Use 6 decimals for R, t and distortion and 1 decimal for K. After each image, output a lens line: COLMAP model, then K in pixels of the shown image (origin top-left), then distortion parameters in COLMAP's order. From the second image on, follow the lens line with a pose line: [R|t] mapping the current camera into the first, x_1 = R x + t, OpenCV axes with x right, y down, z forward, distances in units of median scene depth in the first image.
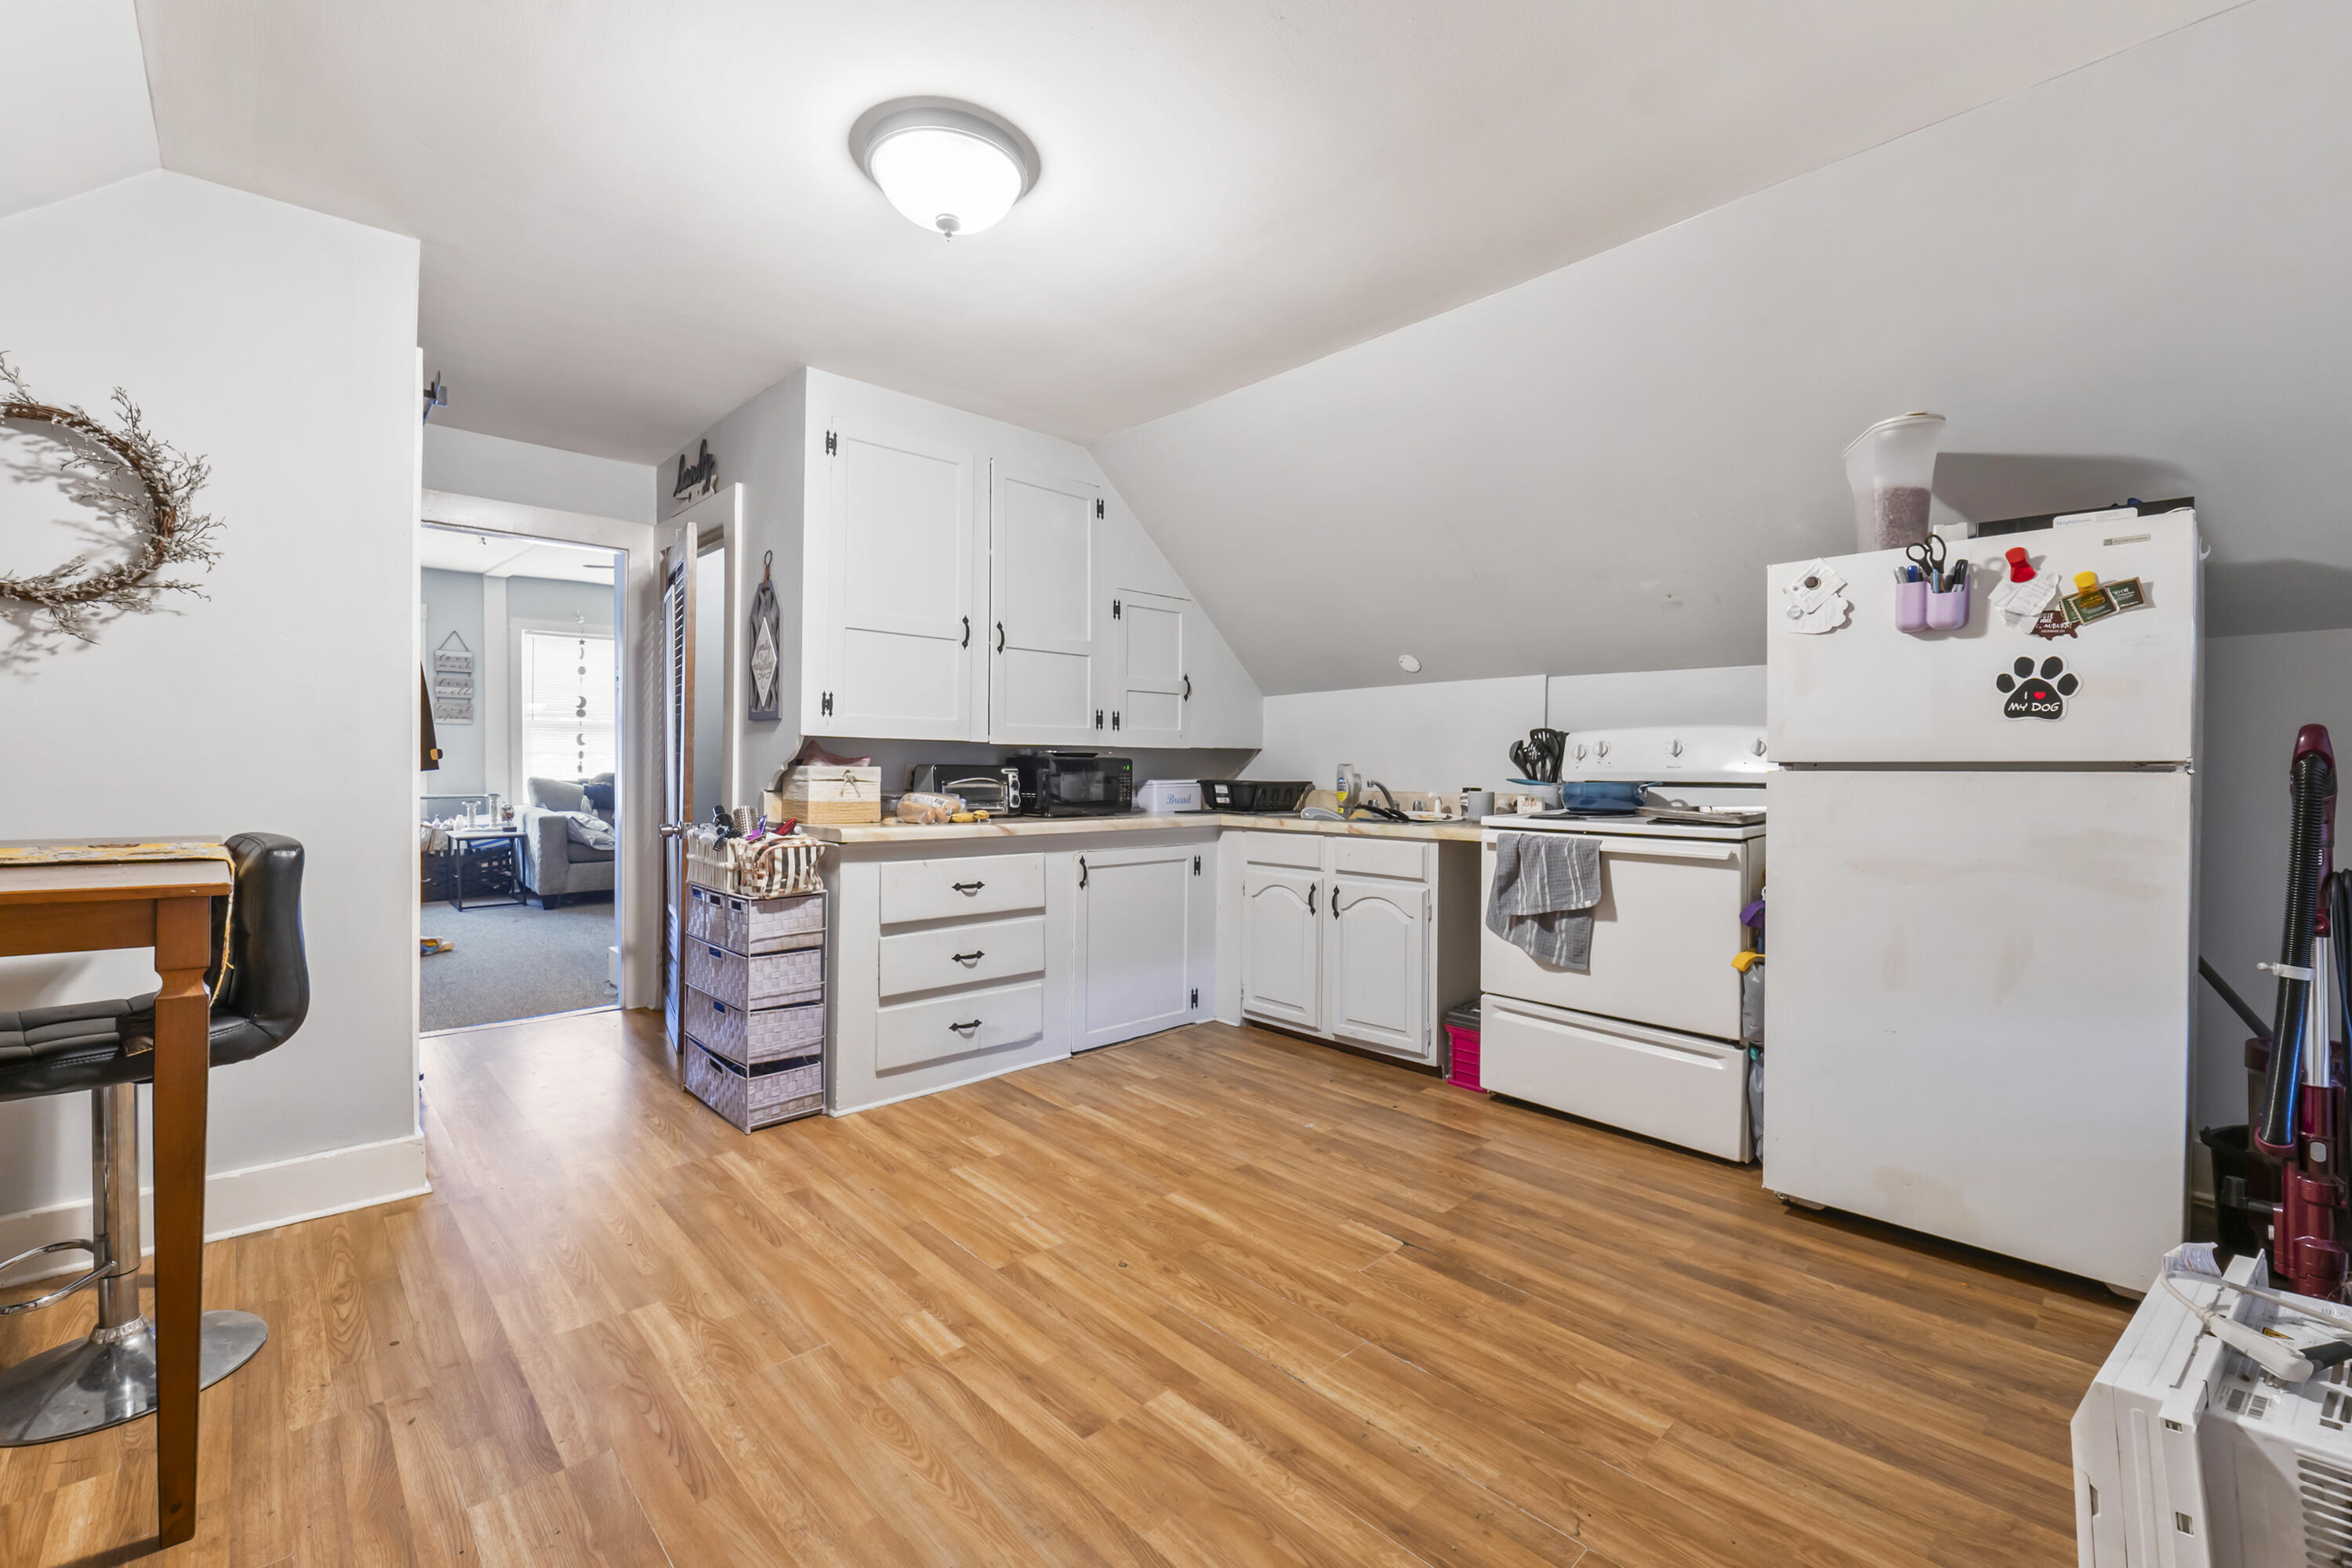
lens RADIAL K [[984.0, 0, 1154.7], [0, 984.0, 777.8], [0, 0, 1]] dist [-0.000765, -0.000175]
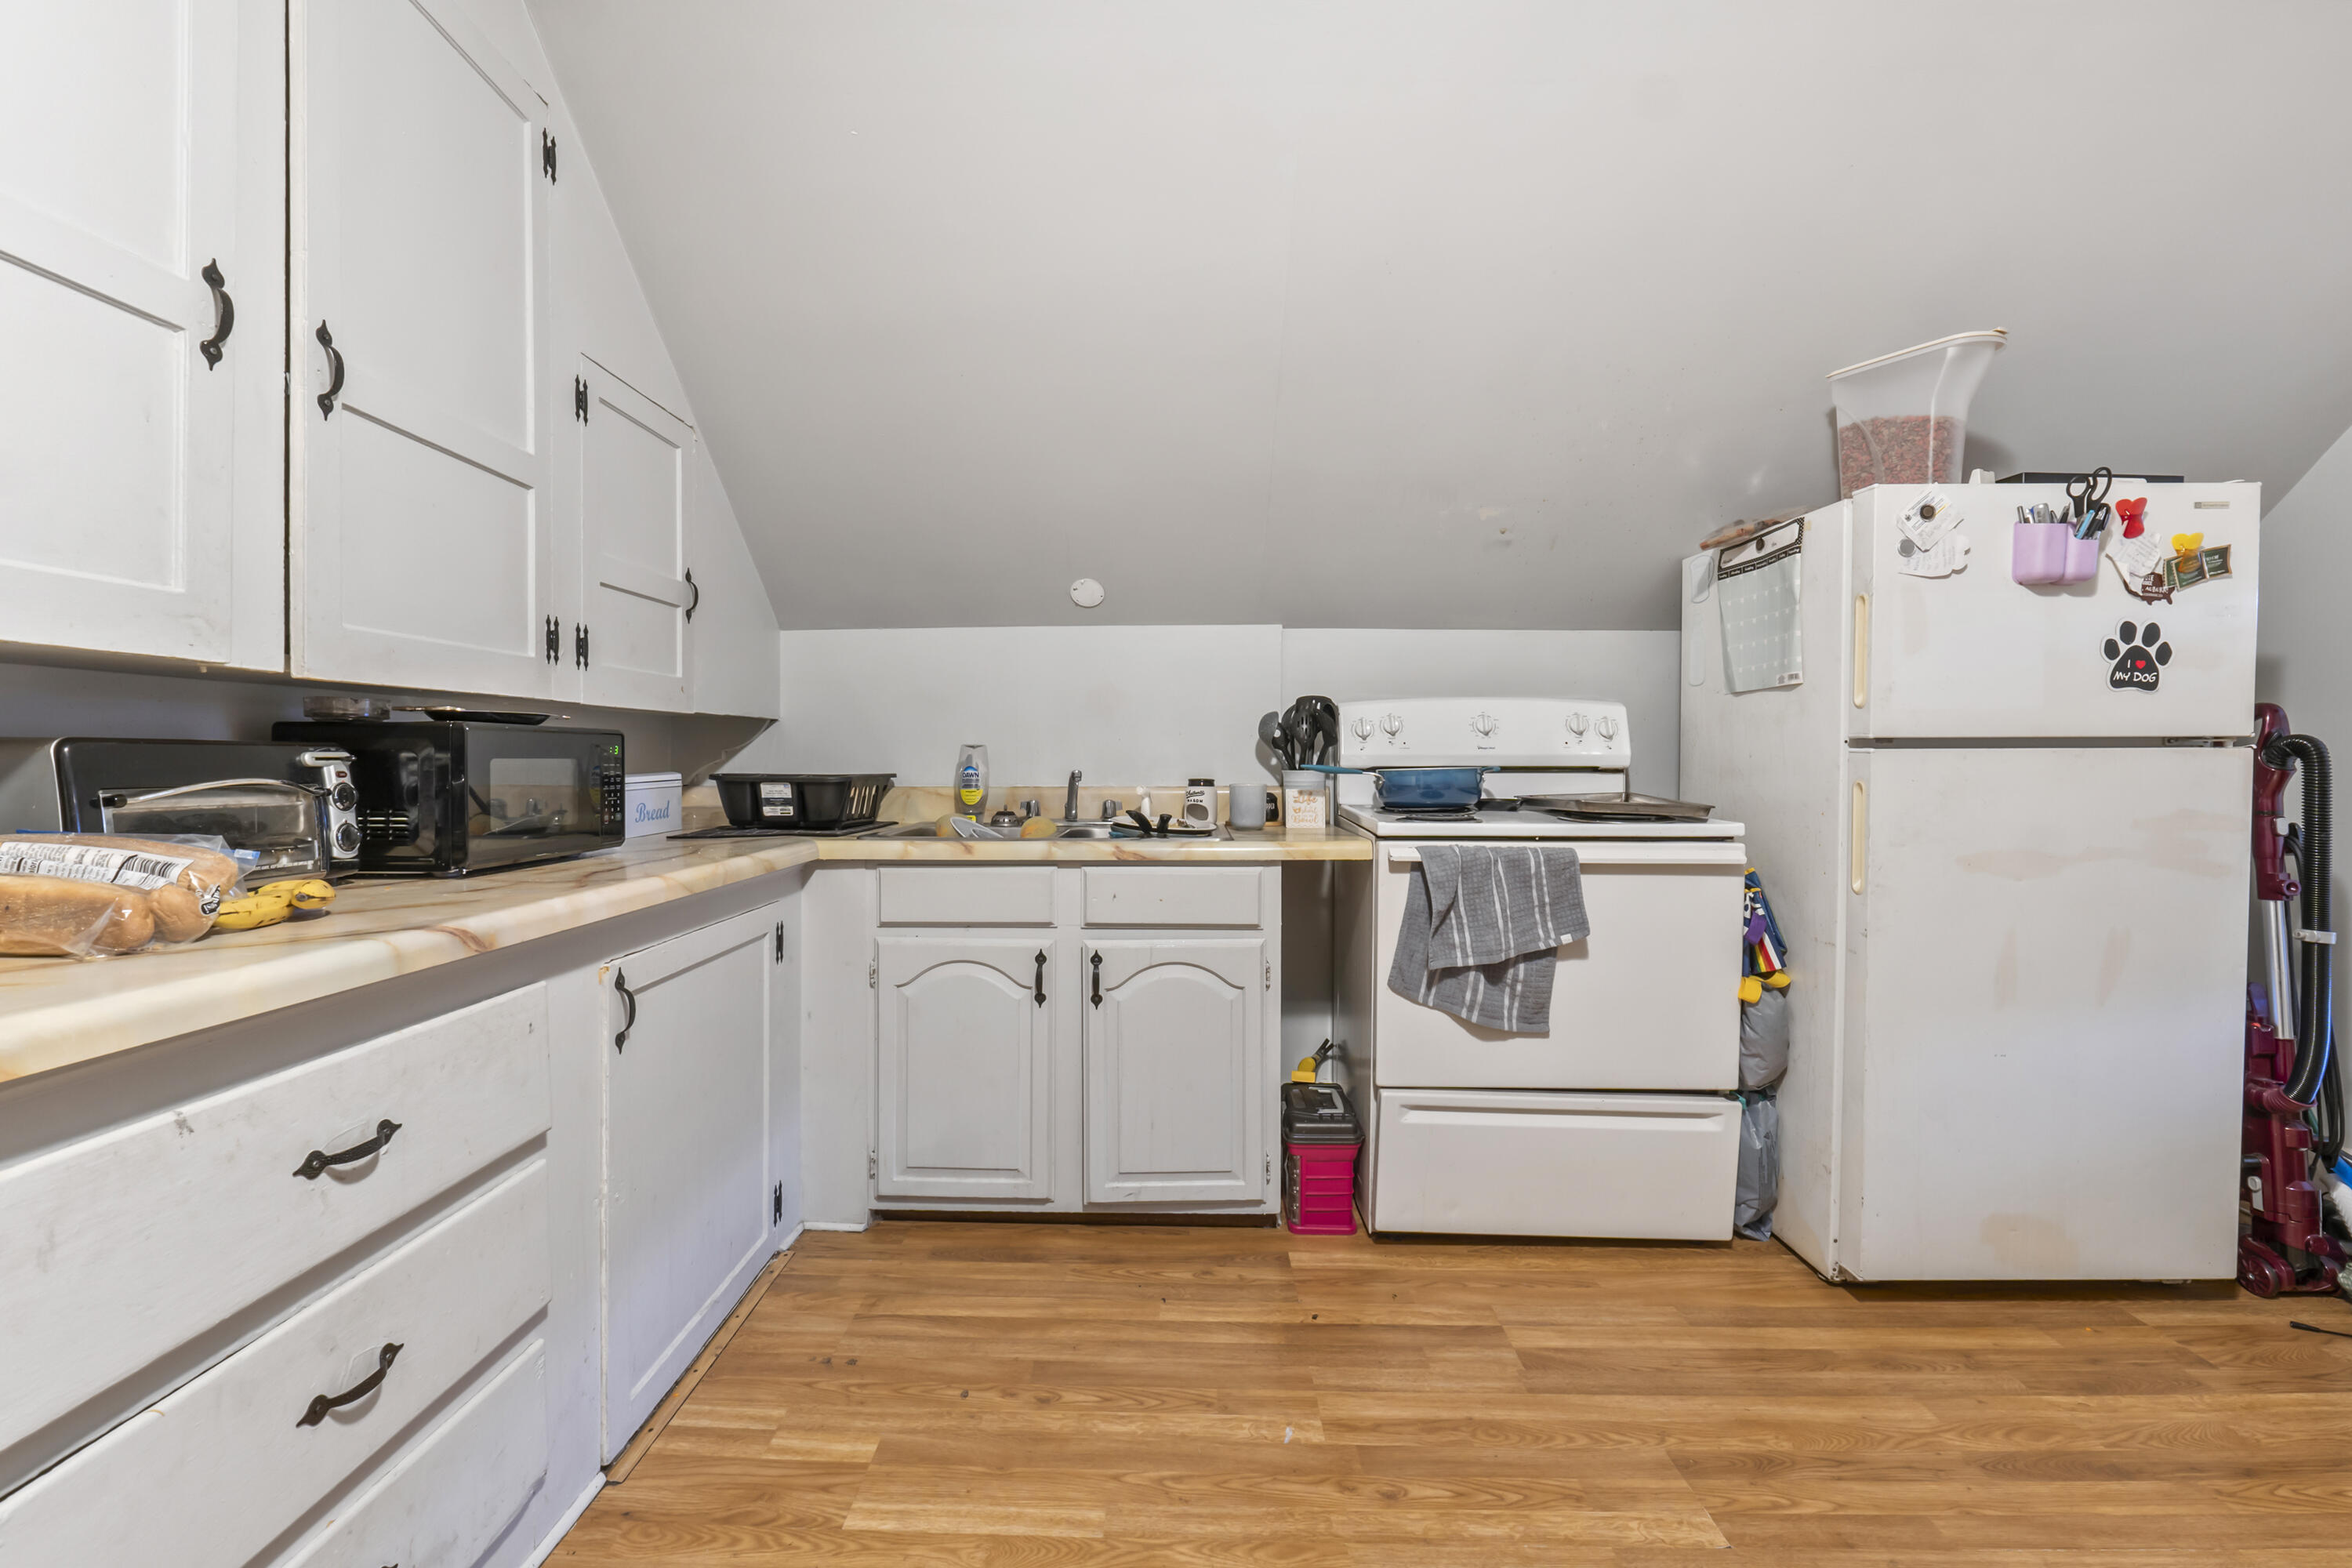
lens RADIAL K [[990.6, 0, 1163.1], [0, 990.6, 774.8], [0, 0, 1]] dist [-0.010075, 0.000245]
pose [[0.687248, -0.017051, 0.726222, -0.259797], [0.011959, 0.999855, 0.012158, -0.002149], [-0.726324, 0.000329, 0.687352, 0.690165]]
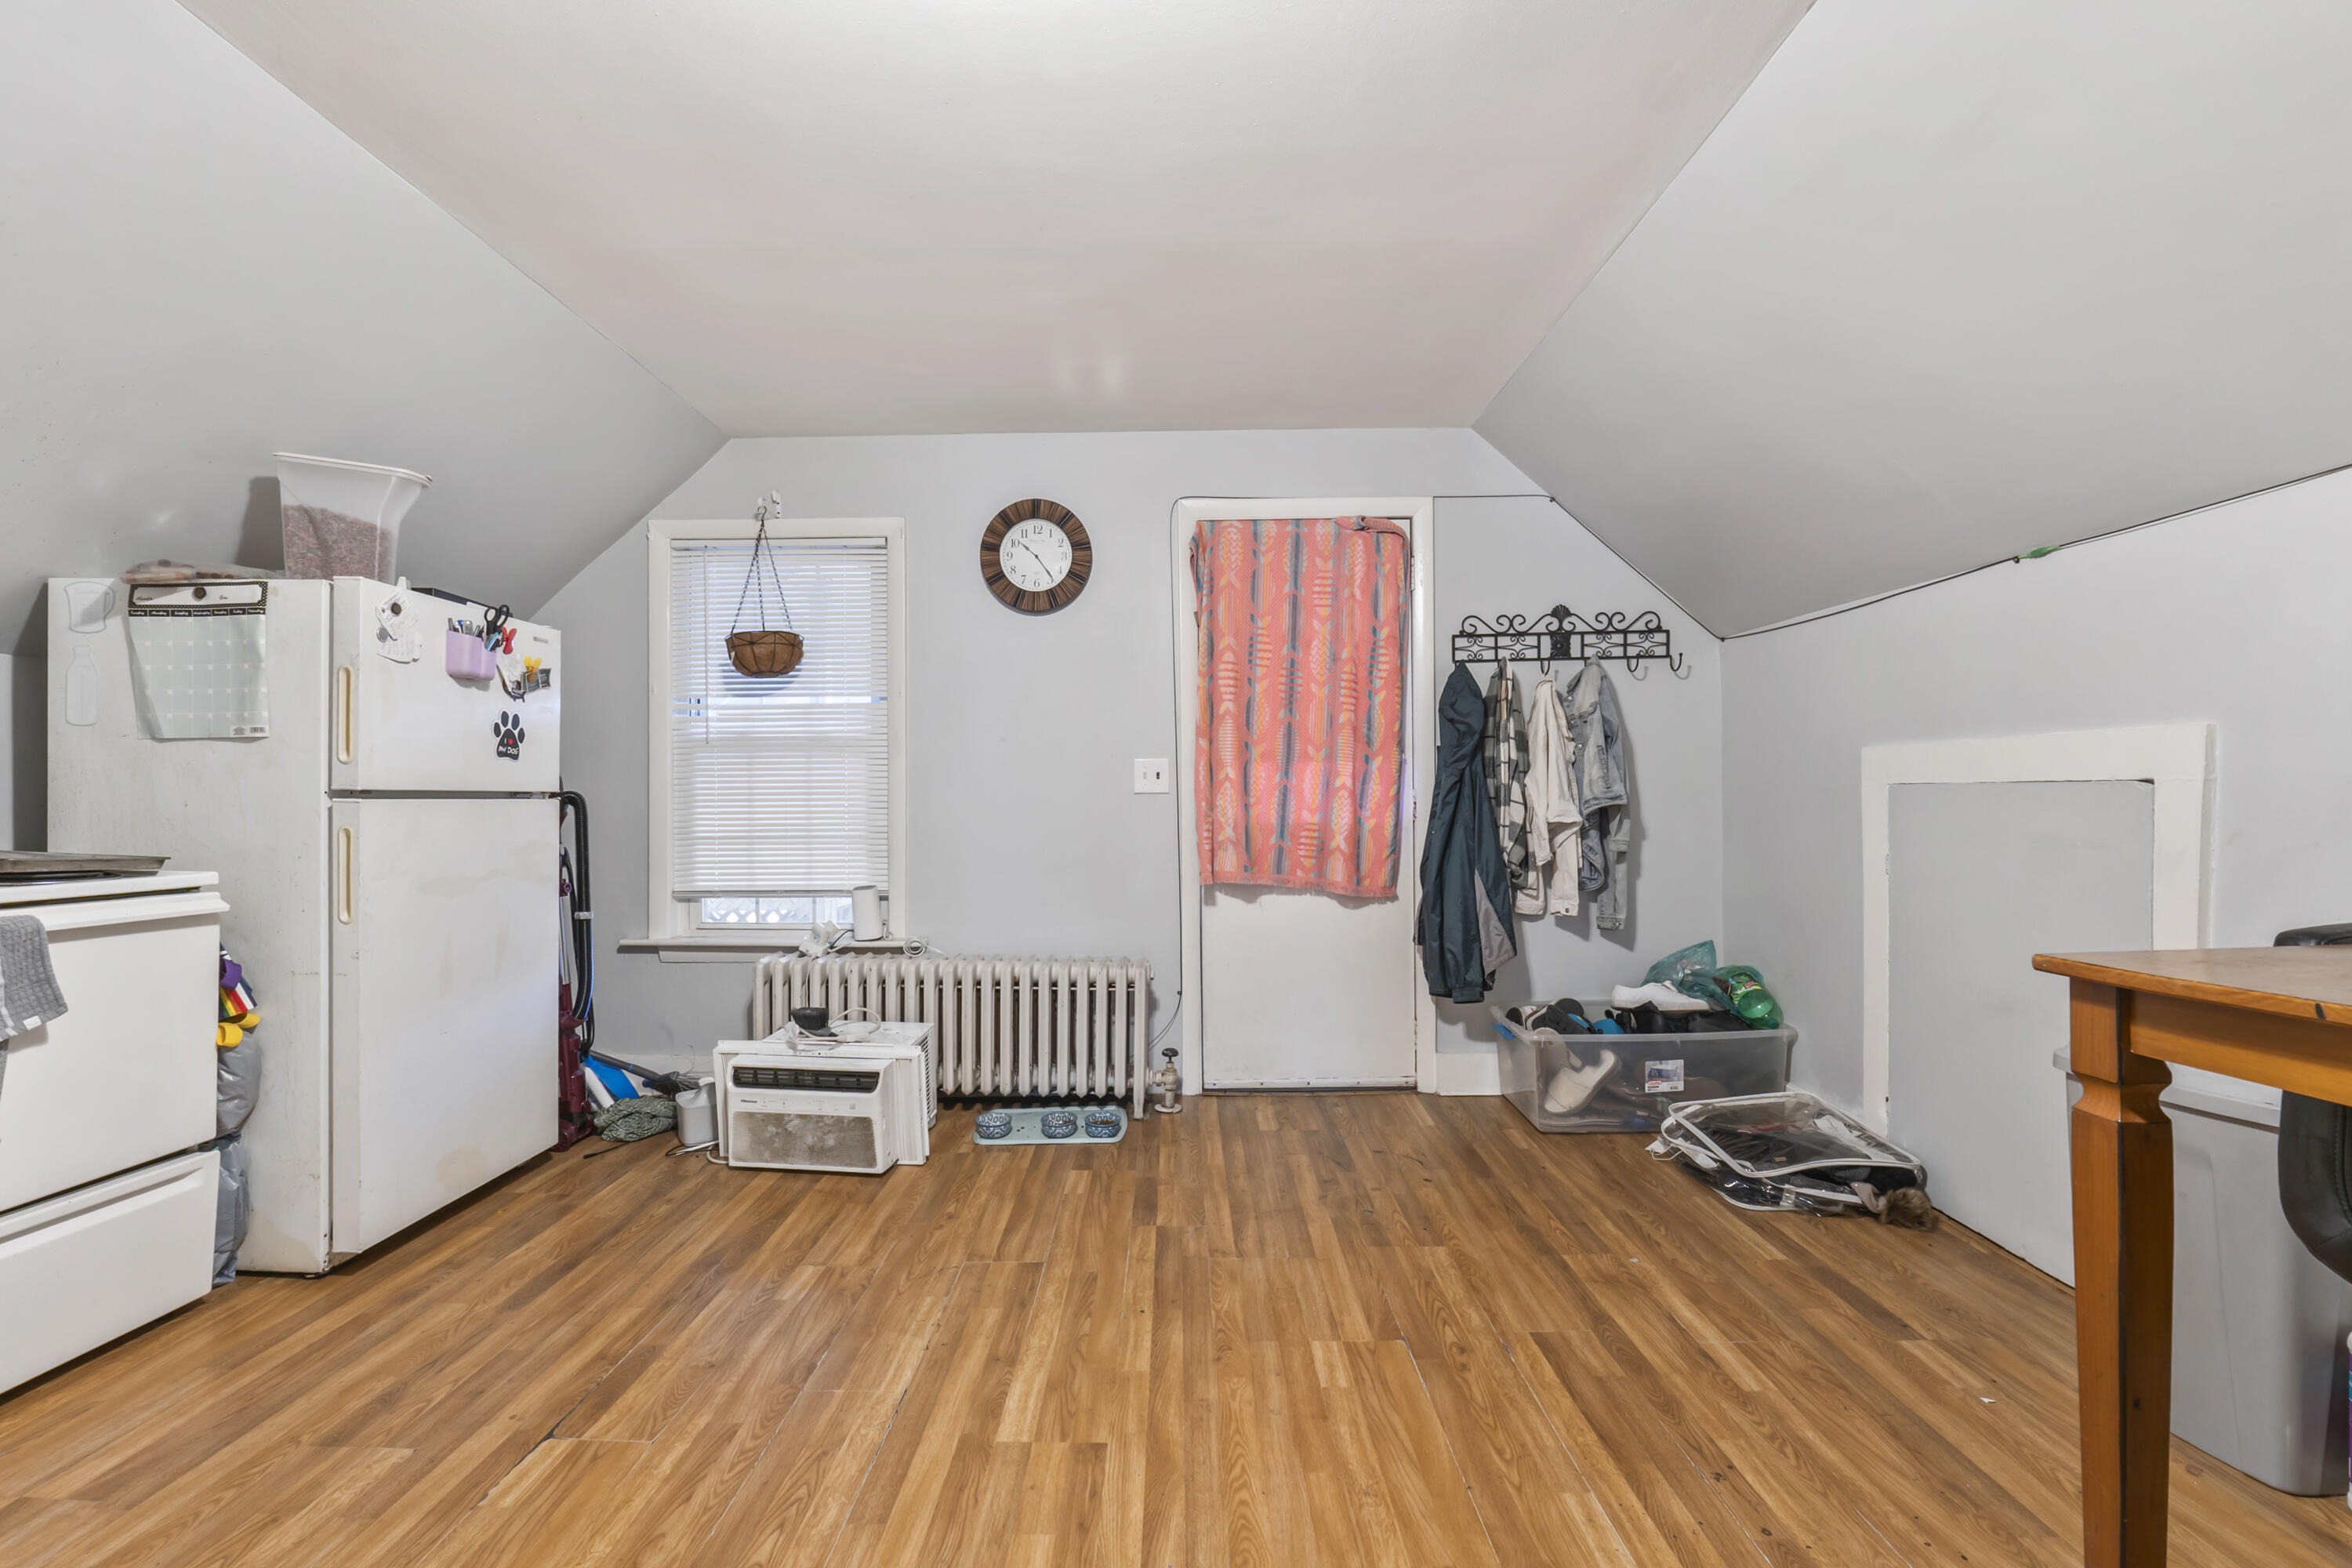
lens RADIAL K [[1002.2, 0, 1165.4], [0, 1002.2, 808.0], [0, 0, 1]] dist [-0.008160, -0.000197]
pose [[-0.729646, -0.008476, 0.683773, -0.447563], [0.004636, 0.999839, 0.017341, -0.008980], [-0.683809, 0.015823, -0.729489, 0.922604]]
